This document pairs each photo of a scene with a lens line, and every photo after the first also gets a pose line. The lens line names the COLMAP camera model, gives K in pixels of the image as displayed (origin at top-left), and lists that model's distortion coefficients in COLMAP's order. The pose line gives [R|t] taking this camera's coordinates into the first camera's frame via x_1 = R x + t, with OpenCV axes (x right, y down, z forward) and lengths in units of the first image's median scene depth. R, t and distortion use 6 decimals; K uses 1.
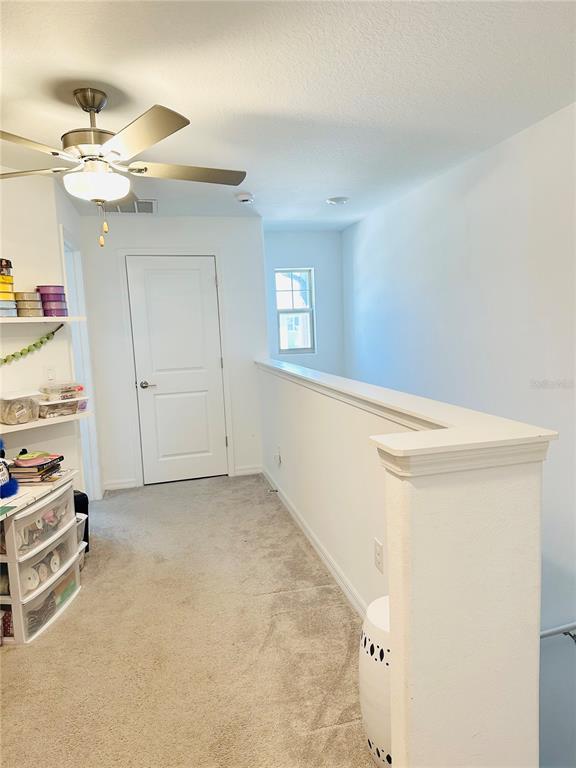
lens RADIAL K [[539.6, 0, 289.4], [0, 539.6, 385.5], [0, 0, 1]] dist [0.121395, -0.183984]
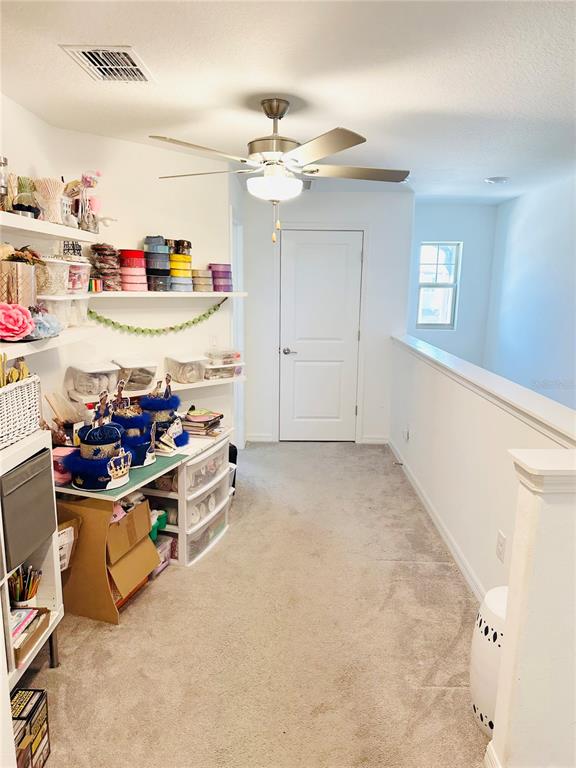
lens RADIAL K [[539.6, 0, 289.4], [0, 539.6, 385.5], [0, 0, 1]] dist [0.121395, -0.183984]
pose [[0.969789, 0.099392, -0.222781, -0.022922], [-0.081101, 0.992650, 0.089822, -0.049386], [0.230071, -0.069041, 0.970722, -0.086362]]
